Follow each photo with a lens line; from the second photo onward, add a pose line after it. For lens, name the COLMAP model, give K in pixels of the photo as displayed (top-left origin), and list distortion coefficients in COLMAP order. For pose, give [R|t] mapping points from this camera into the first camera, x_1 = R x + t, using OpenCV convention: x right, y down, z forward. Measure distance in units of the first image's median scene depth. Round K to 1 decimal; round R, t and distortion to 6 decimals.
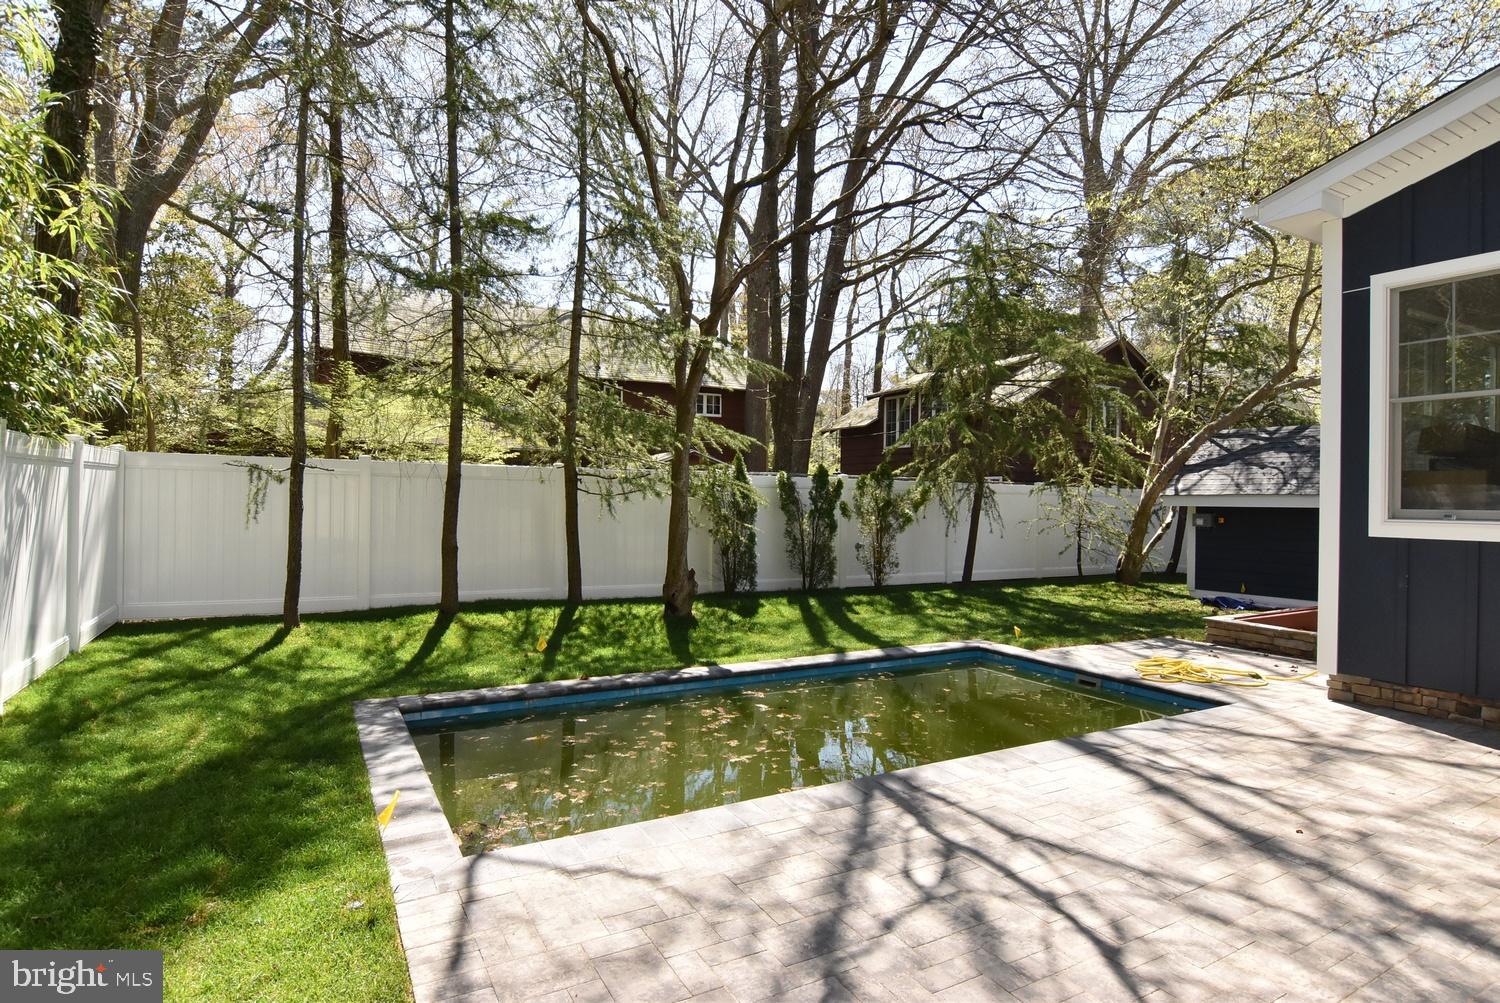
lens RADIAL K [[802.7, 0, 752.8], [0, 802.7, 502.2], [0, 0, 1]] dist [-0.002800, -0.007195]
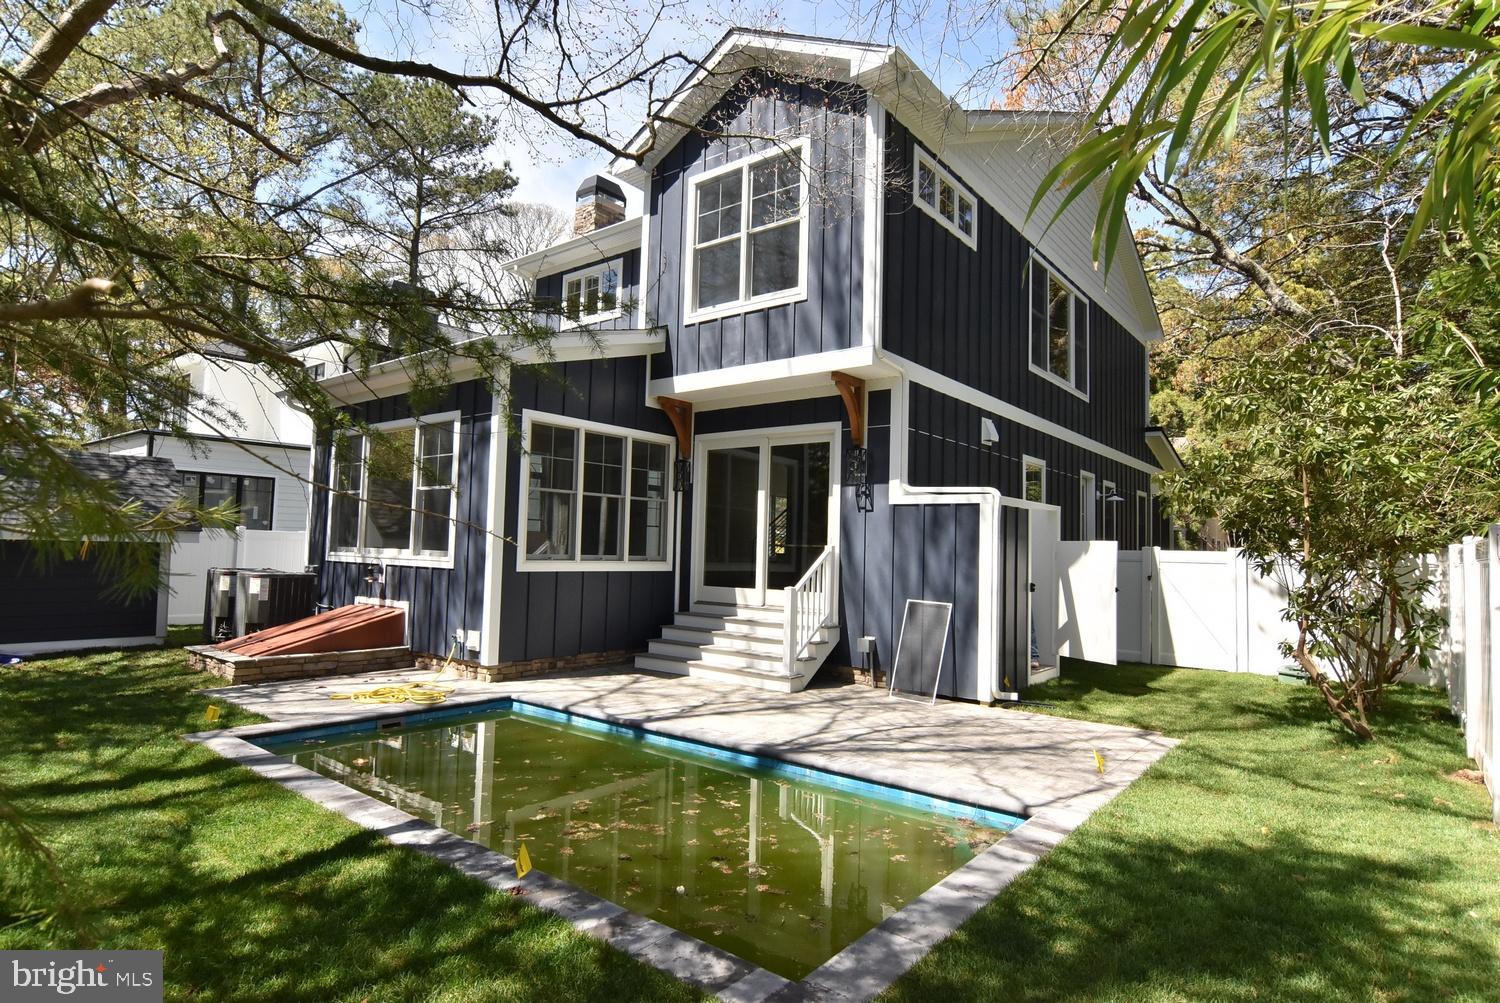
lens RADIAL K [[802.7, 0, 751.2], [0, 802.7, 503.7], [0, 0, 1]] dist [-0.002800, -0.007195]
pose [[-0.391651, 0.031516, 0.919574, -1.457582], [-0.037350, 0.998045, -0.050113, -0.047699], [-0.919355, -0.053973, -0.389708, 1.965897]]
